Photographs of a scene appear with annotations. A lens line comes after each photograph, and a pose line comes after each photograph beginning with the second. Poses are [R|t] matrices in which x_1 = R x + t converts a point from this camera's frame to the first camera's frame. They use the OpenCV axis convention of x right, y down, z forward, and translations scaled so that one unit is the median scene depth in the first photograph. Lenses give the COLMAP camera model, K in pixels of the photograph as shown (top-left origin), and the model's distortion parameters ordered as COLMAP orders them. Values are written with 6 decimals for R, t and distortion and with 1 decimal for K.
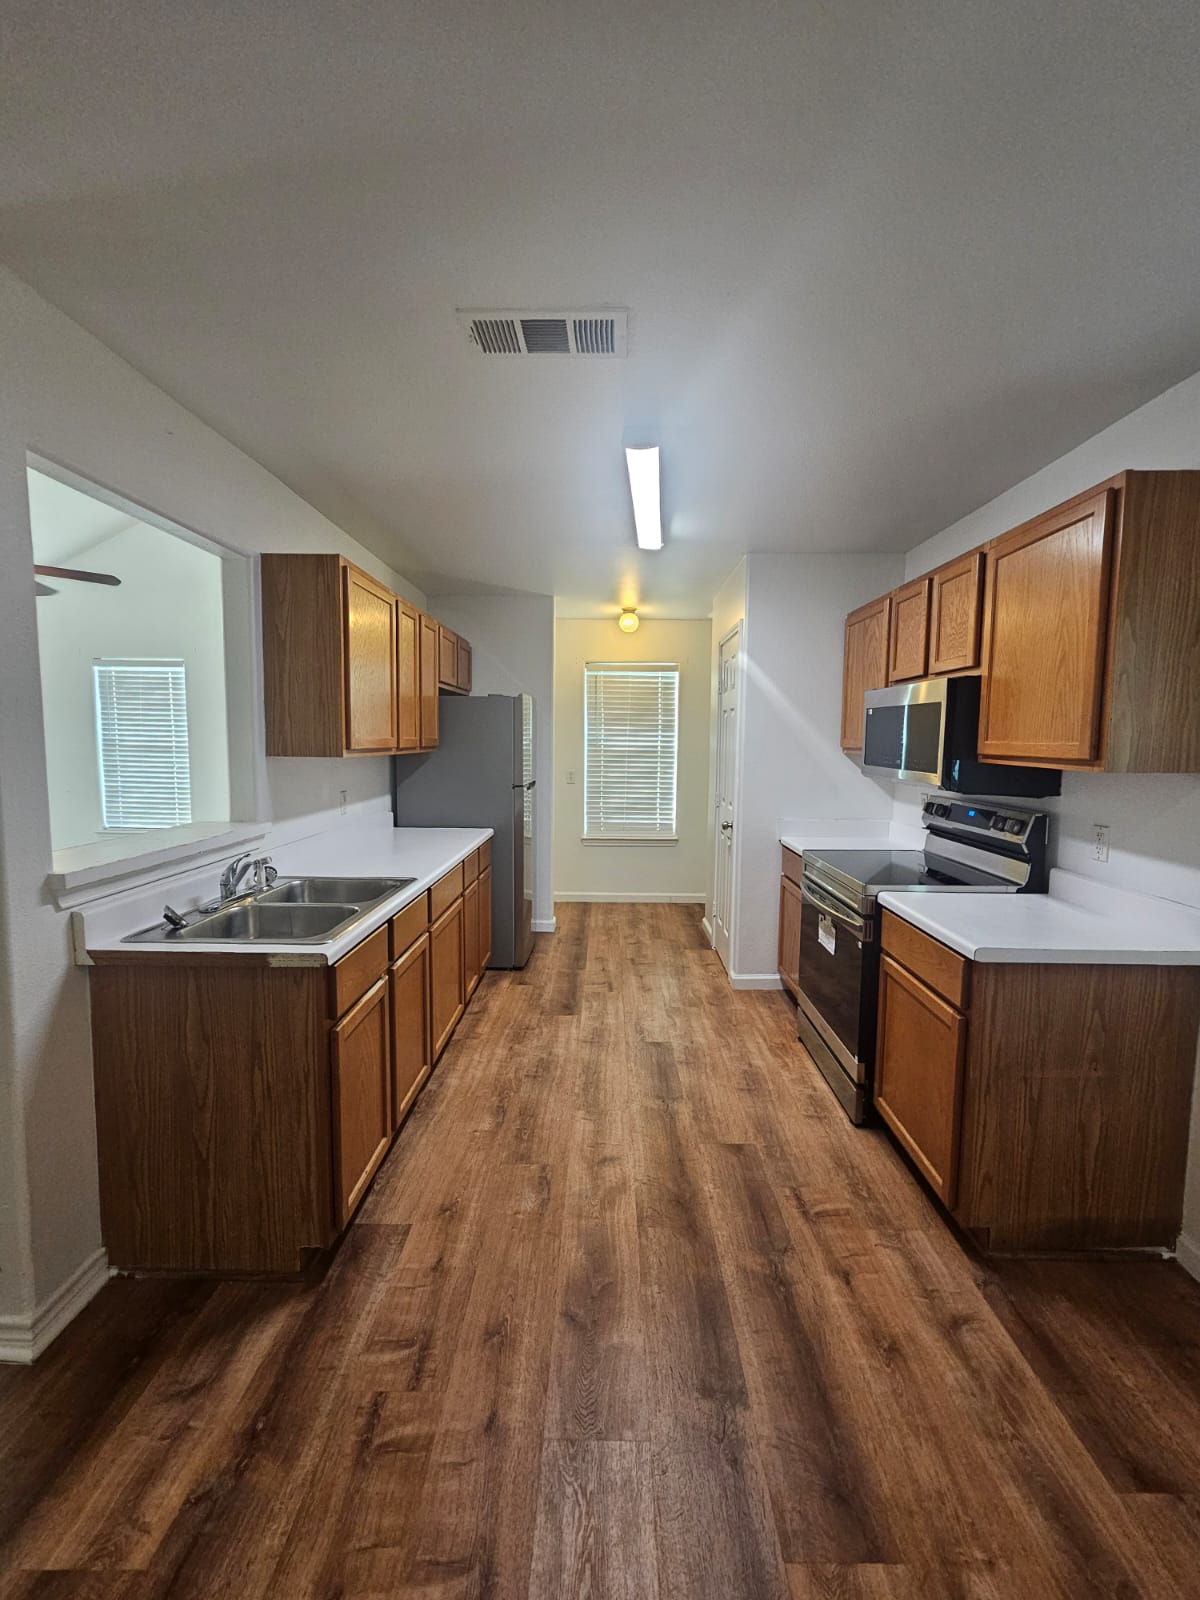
lens RADIAL K [[661.9, 0, 604.4], [0, 661.9, 791.4], [0, 0, 1]] dist [-0.000049, -0.000901]
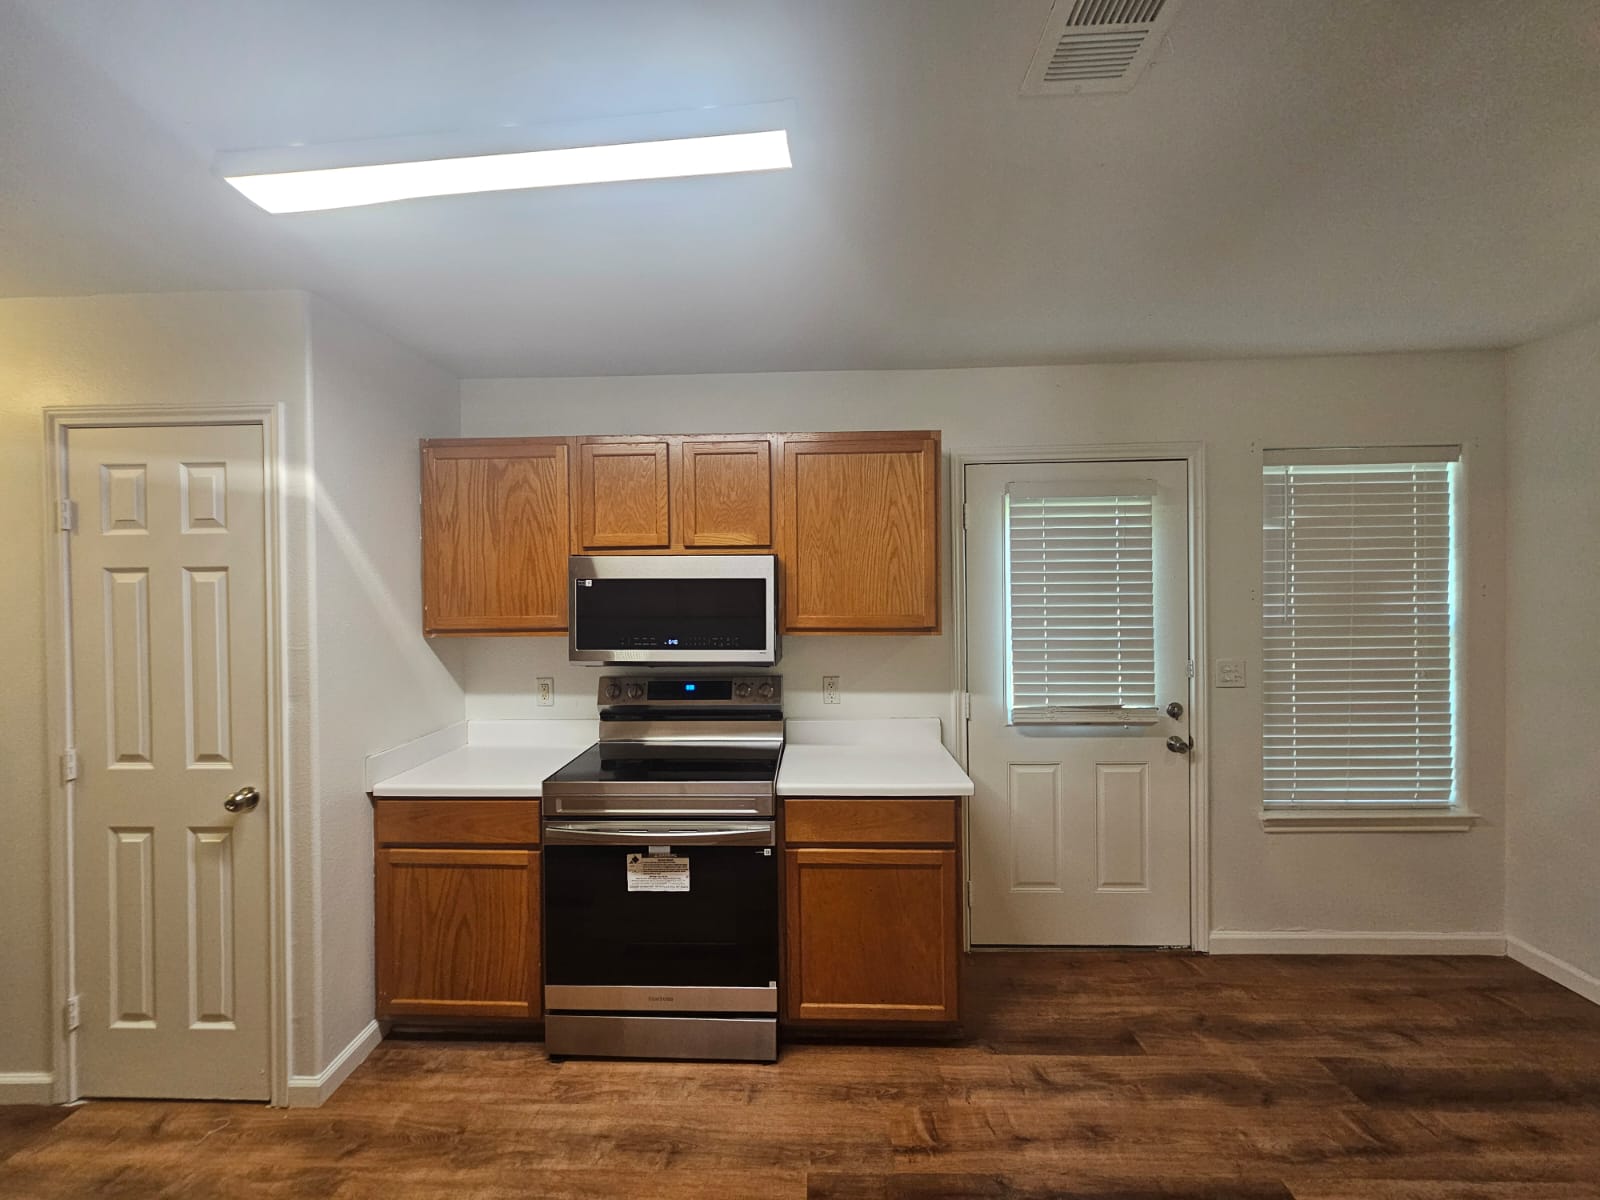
lens RADIAL K [[661.9, 0, 794.9], [0, 661.9, 594.4], [0, 0, 1]] dist [-0.000049, -0.000901]
pose [[0.027564, -0.013932, 0.999523, -0.502758], [0.092828, 0.995618, 0.011318, -0.119372], [-0.995301, 0.092472, 0.028736, 0.938485]]
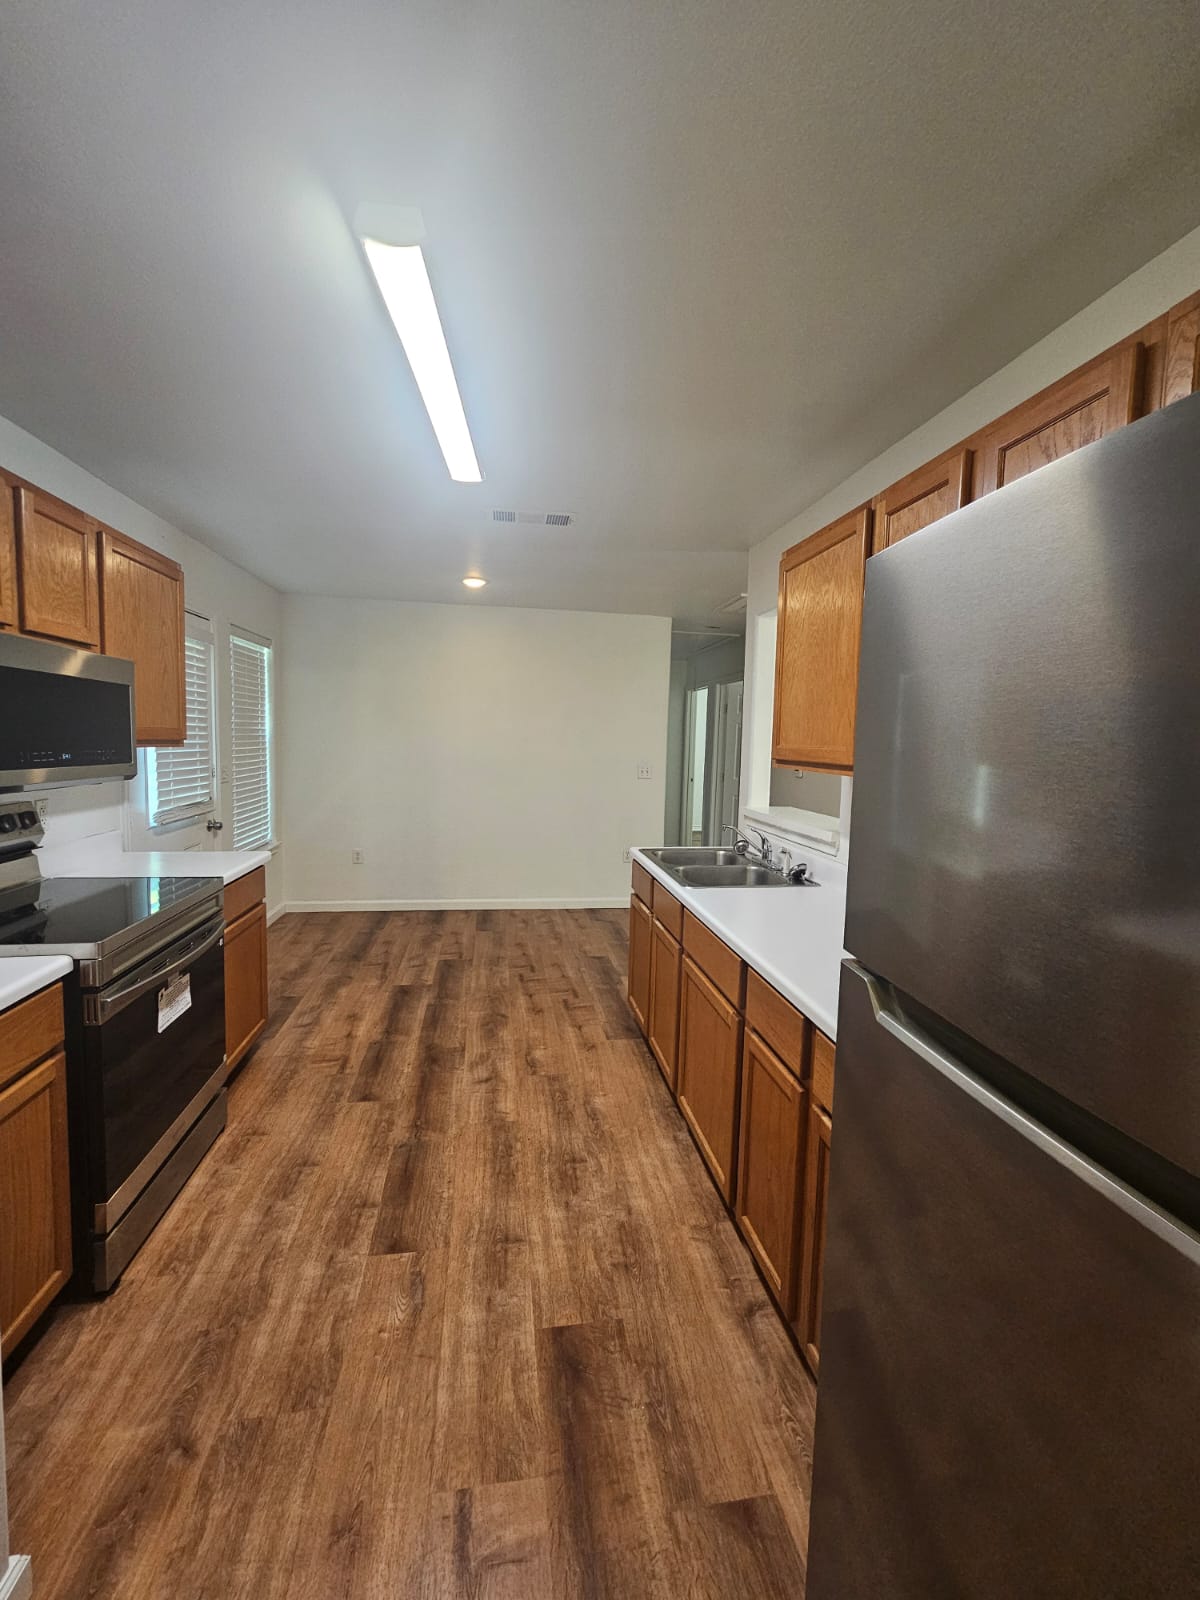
lens RADIAL K [[661.9, 0, 604.4], [0, 661.9, 791.4], [0, 0, 1]] dist [-0.000049, -0.000901]
pose [[-0.984730, -0.019493, -0.172995, 0.007439], [-0.047620, 0.985973, 0.159968, -0.170875], [0.167450, 0.165763, -0.971845, 2.060028]]
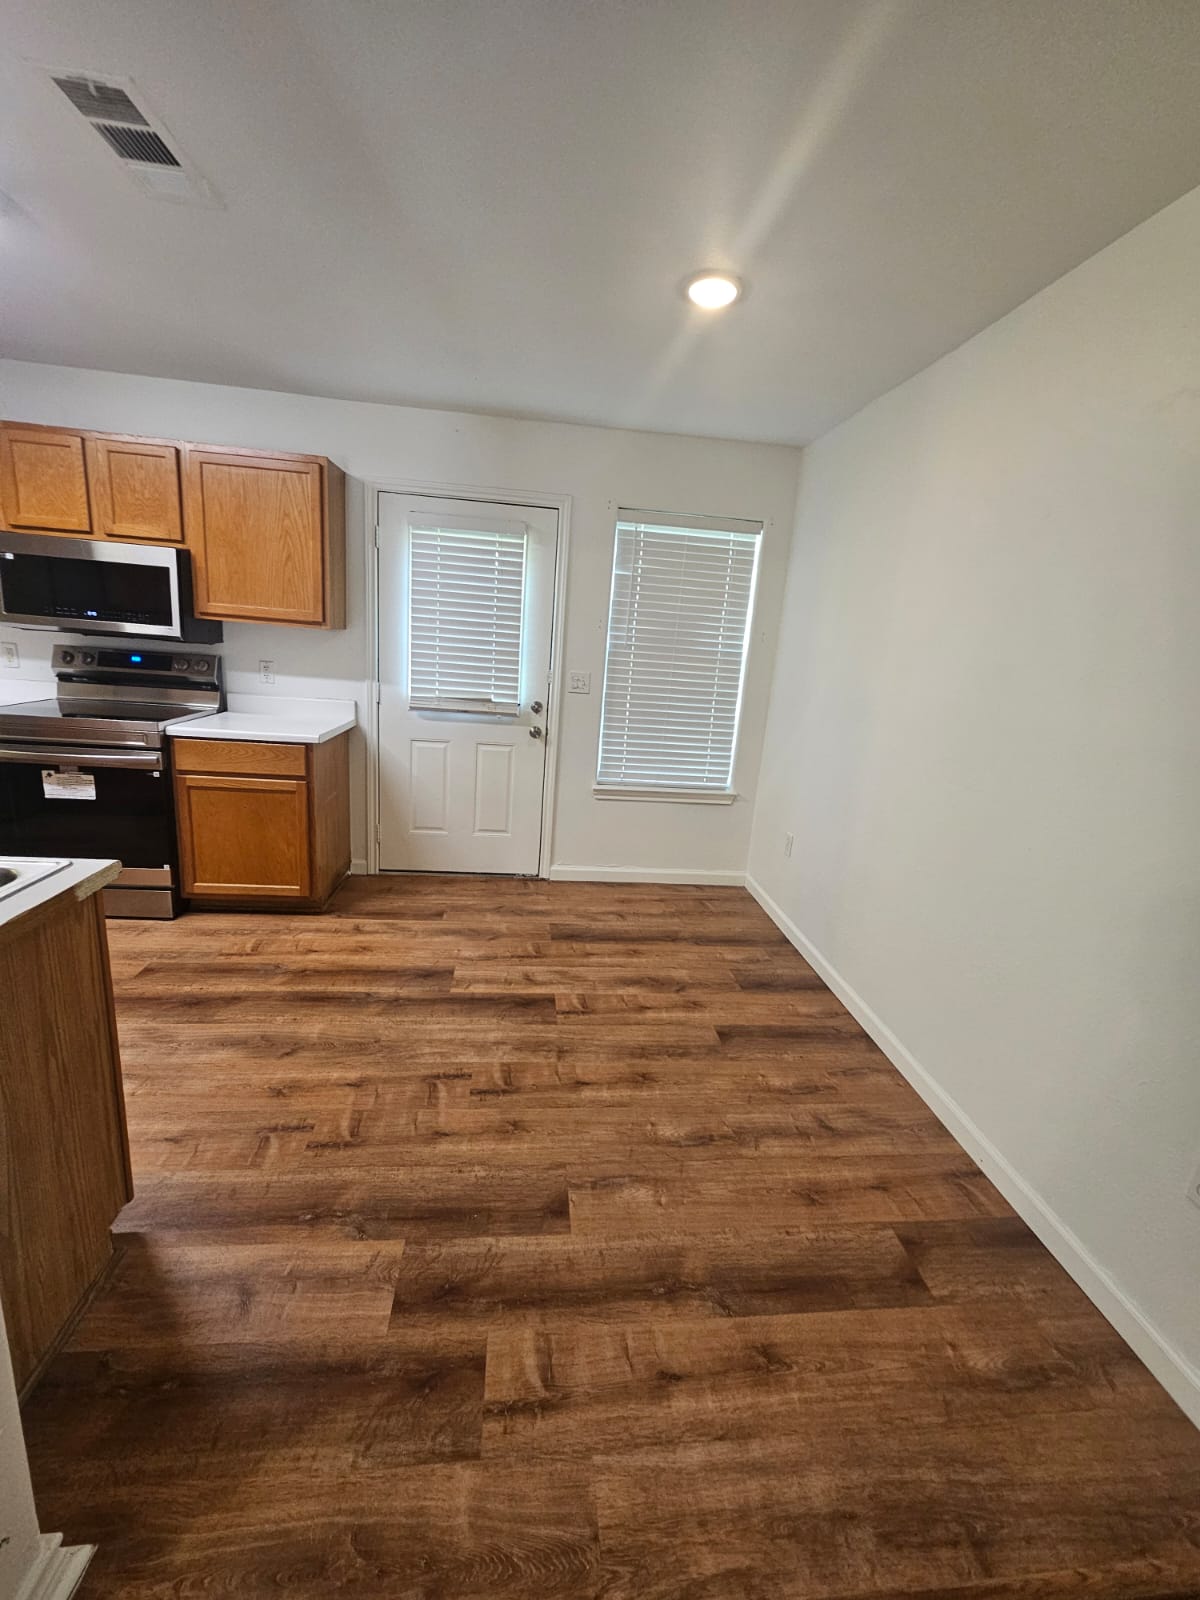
lens RADIAL K [[661.9, 0, 604.4], [0, 661.9, 791.4], [0, 0, 1]] dist [-0.000049, -0.000901]
pose [[-0.117161, -0.239706, 0.963750, -0.893335], [0.003629, 0.970324, 0.241783, -0.024577], [-0.993106, 0.031825, -0.112814, 0.347197]]
